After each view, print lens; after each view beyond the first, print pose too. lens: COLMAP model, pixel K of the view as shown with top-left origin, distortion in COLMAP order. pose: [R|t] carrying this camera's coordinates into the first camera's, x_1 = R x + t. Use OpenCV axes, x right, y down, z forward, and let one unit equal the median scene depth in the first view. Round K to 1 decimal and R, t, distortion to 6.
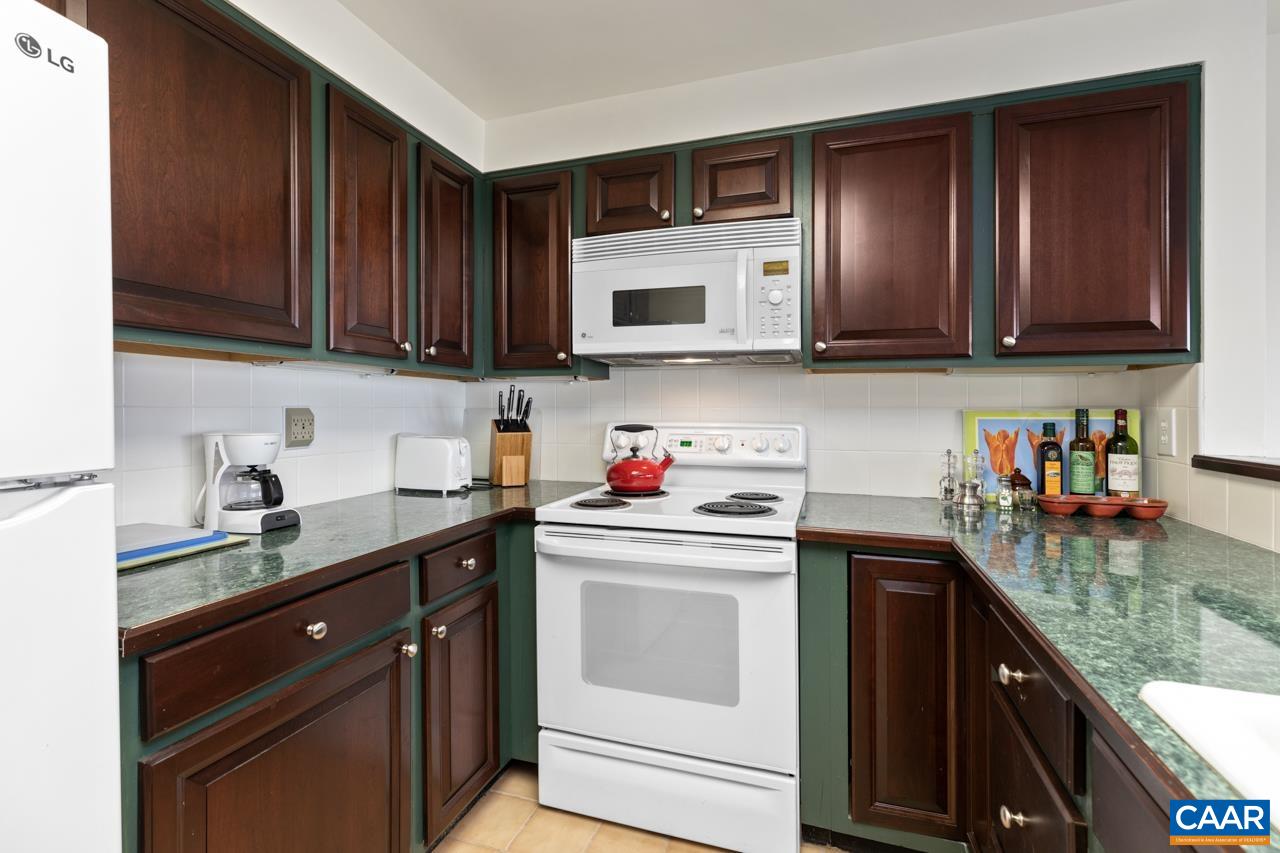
lens RADIAL K [[586.9, 0, 639.8], [0, 586.9, 398.1], [0, 0, 1]] dist [0.010760, -0.000023]
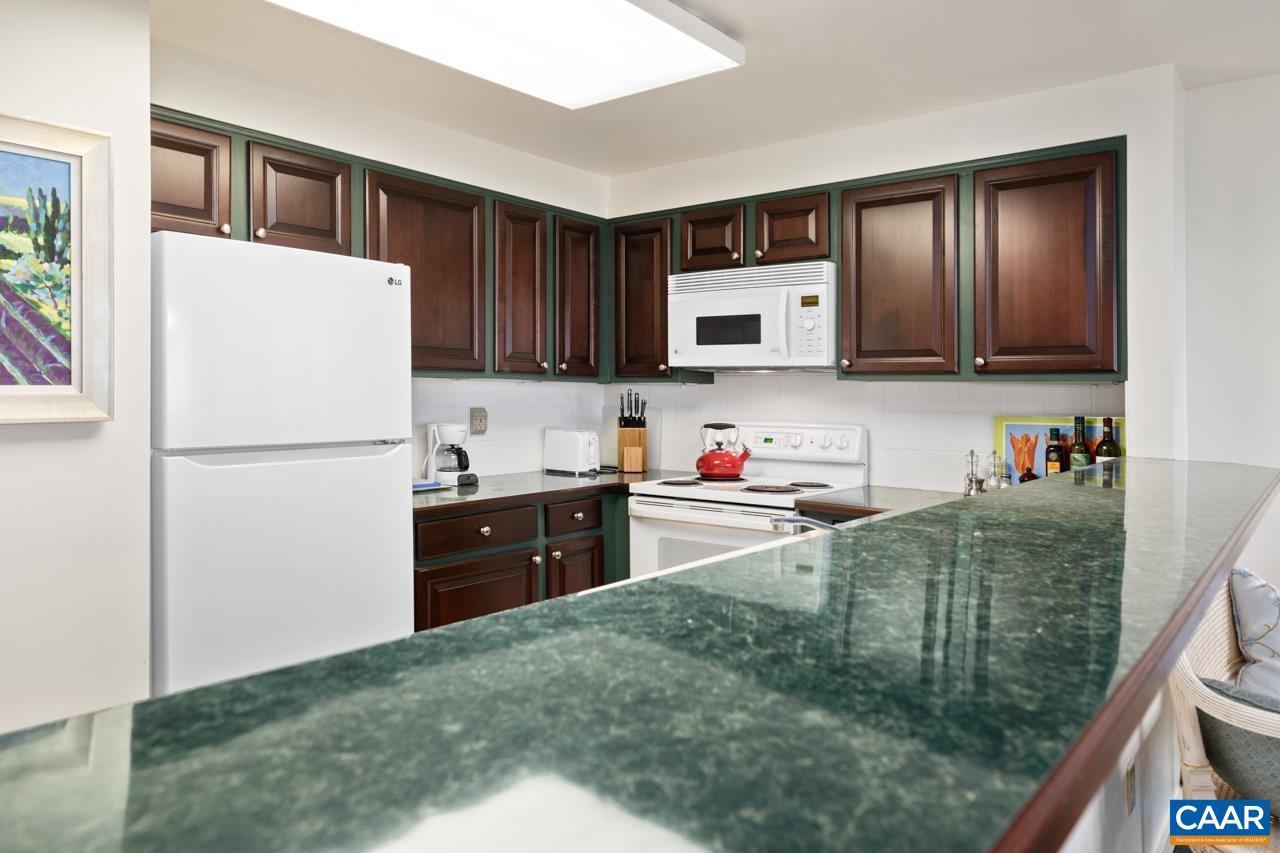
lens RADIAL K [[896.5, 0, 638.6], [0, 896.5, 376.4], [0, 0, 1]] dist [0.051053, 0.000242]
pose [[0.938651, -0.000889, -0.344867, 0.520283], [-0.000361, 0.999994, -0.003560, -0.049618], [0.344868, 0.003466, 0.938645, -0.880808]]
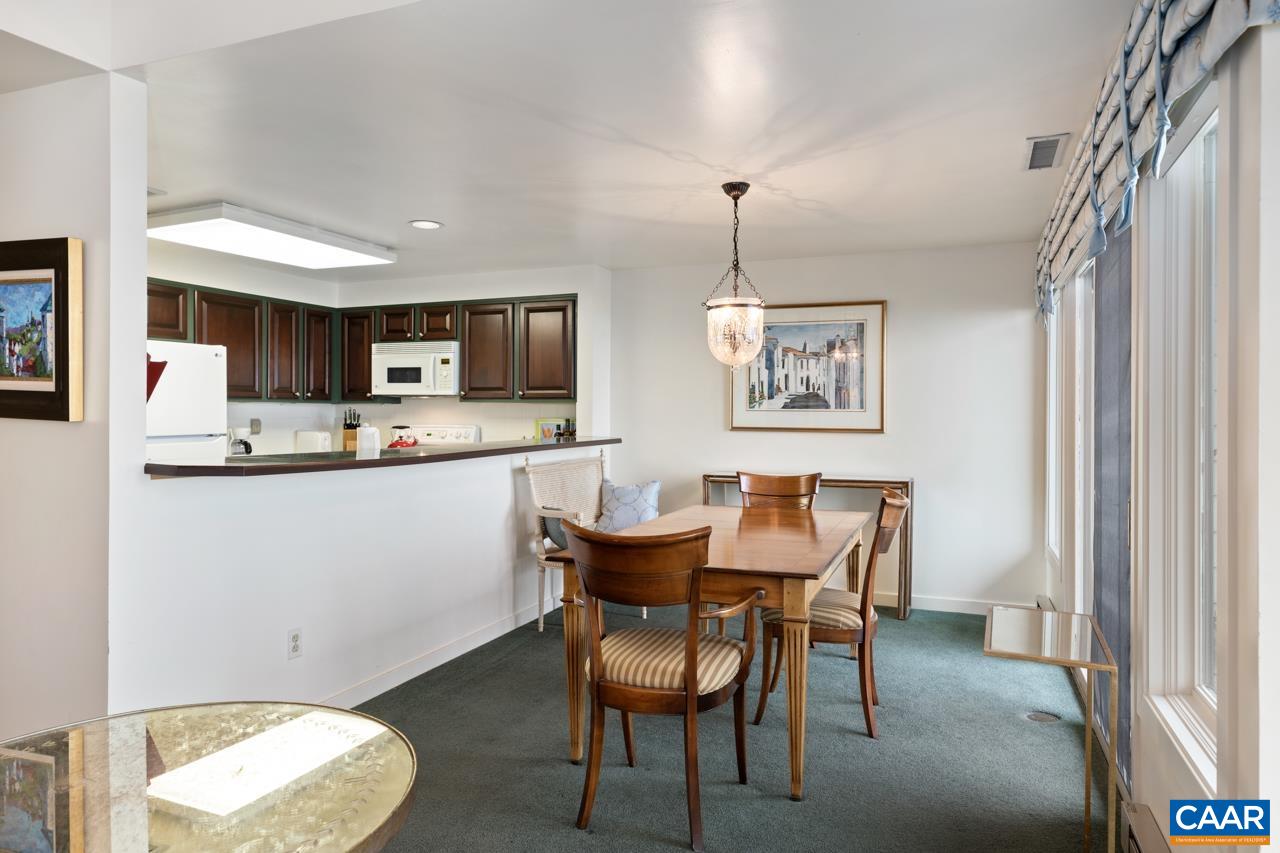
lens RADIAL K [[896.5, 0, 638.6], [0, 896.5, 376.4], [0, 0, 1]] dist [0.051053, 0.000242]
pose [[0.996319, -0.003757, -0.085643, 1.279428], [0.002034, 0.999794, -0.020197, -0.077086], [0.085701, 0.019948, 0.996121, -2.509617]]
